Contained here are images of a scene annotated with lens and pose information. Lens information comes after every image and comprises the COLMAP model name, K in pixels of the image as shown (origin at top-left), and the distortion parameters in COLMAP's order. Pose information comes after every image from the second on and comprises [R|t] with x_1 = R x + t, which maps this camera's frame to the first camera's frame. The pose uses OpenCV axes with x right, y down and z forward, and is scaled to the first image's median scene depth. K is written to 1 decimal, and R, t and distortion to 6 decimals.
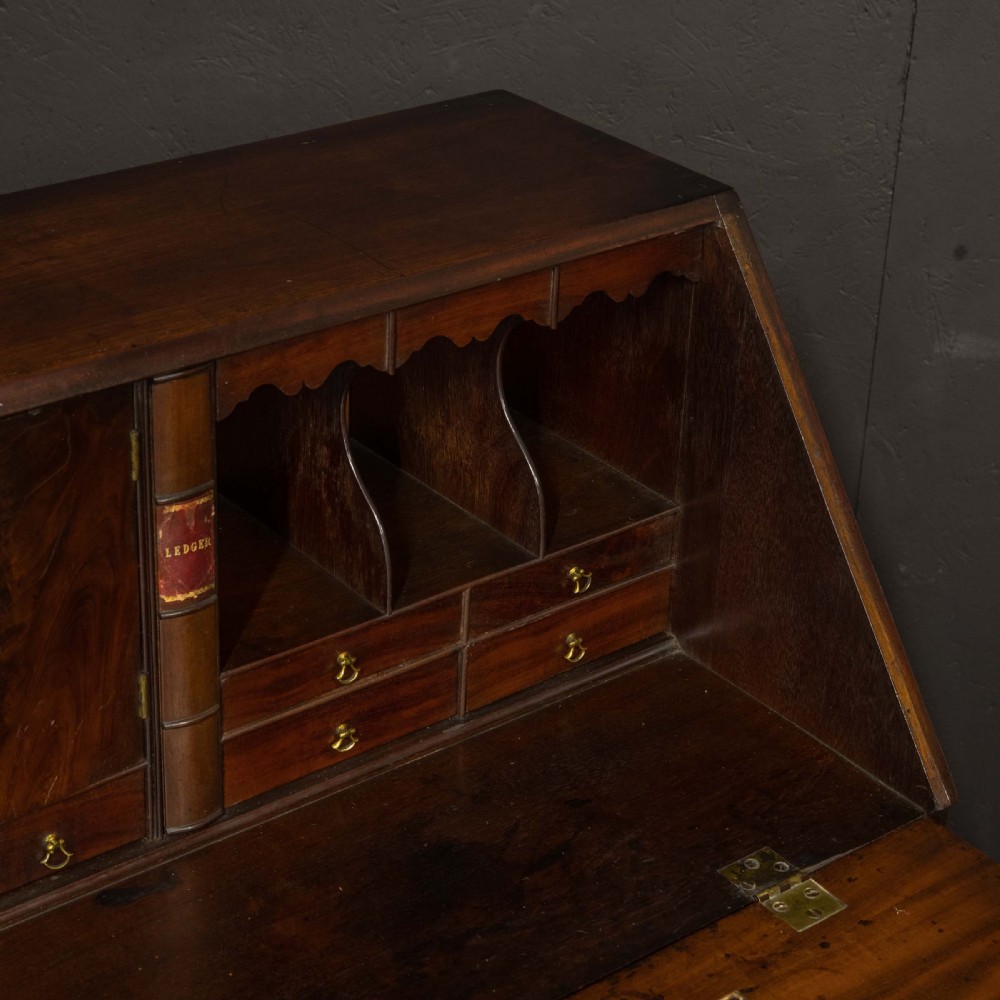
lens RADIAL K [[2245.0, 0, 449.5], [0, 2245.0, 499.5], [0, 0, 1]] dist [0.051563, 0.566590]
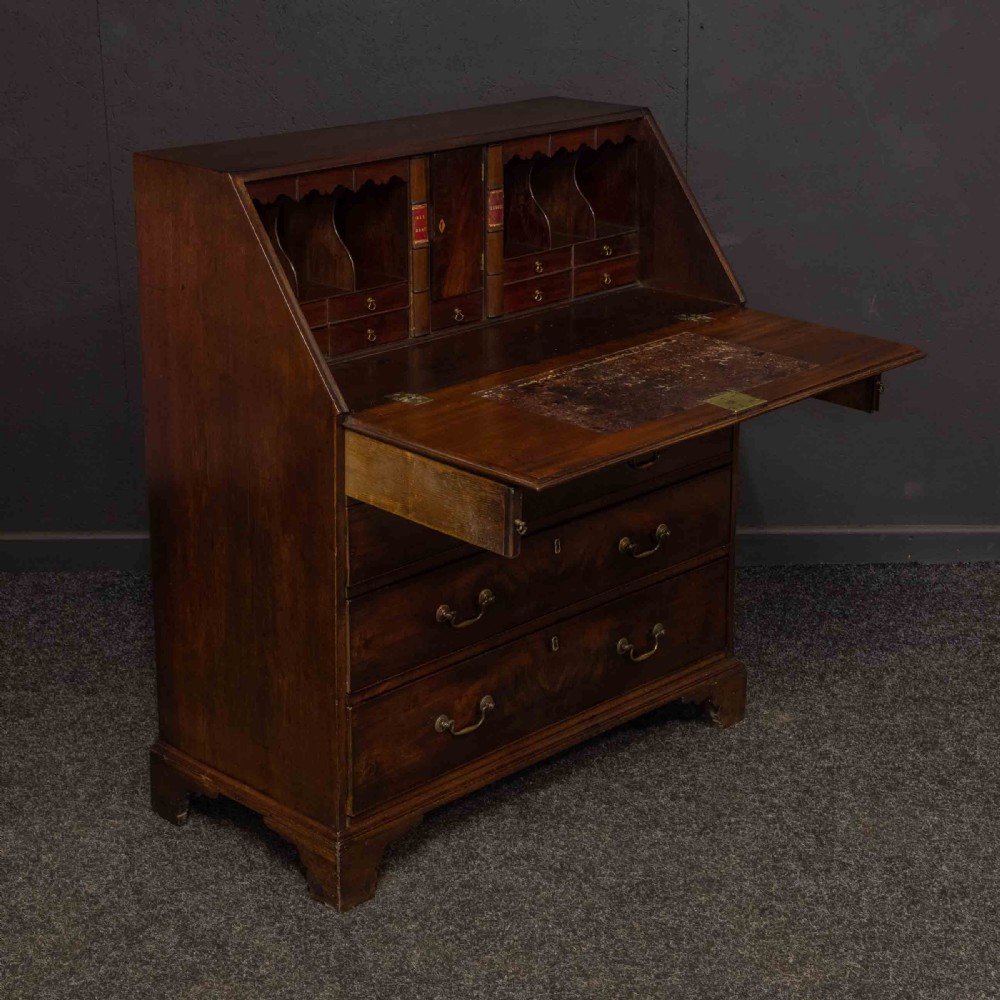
lens RADIAL K [[2106.7, 0, 524.2], [0, 2106.7, 481.6], [0, 0, 1]] dist [-0.007467, 0.228305]
pose [[0.984614, -0.079655, 0.155530, -0.543170], [0.106339, 0.979411, -0.171598, 0.865068], [-0.138659, 0.185497, 0.972813, -1.697175]]
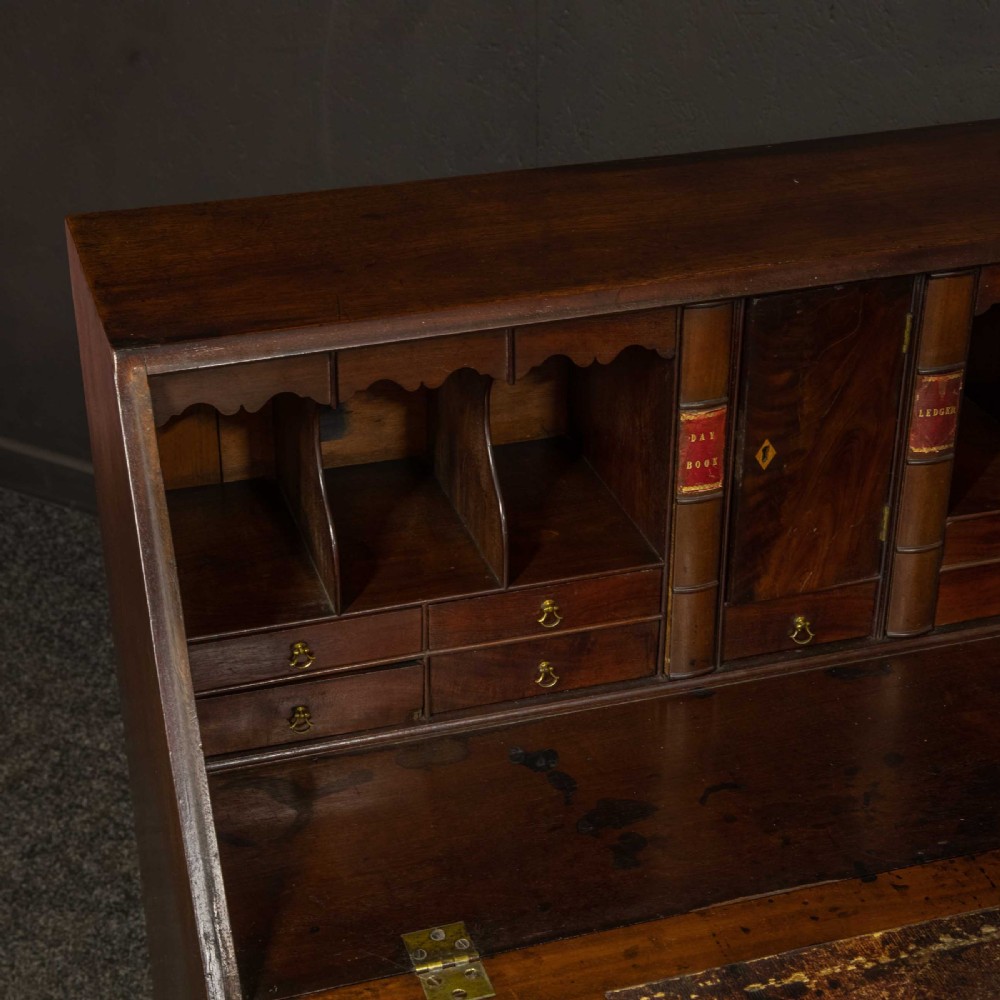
lens RADIAL K [[1941.1, 0, 449.8], [0, 1941.1, 498.6], [0, 0, 1]] dist [0.028796, 0.150363]
pose [[0.933514, 0.135396, -0.331993, 0.000712], [-0.133898, 0.990614, 0.027499, 0.075752], [0.332600, 0.018783, 0.942881, -0.147614]]
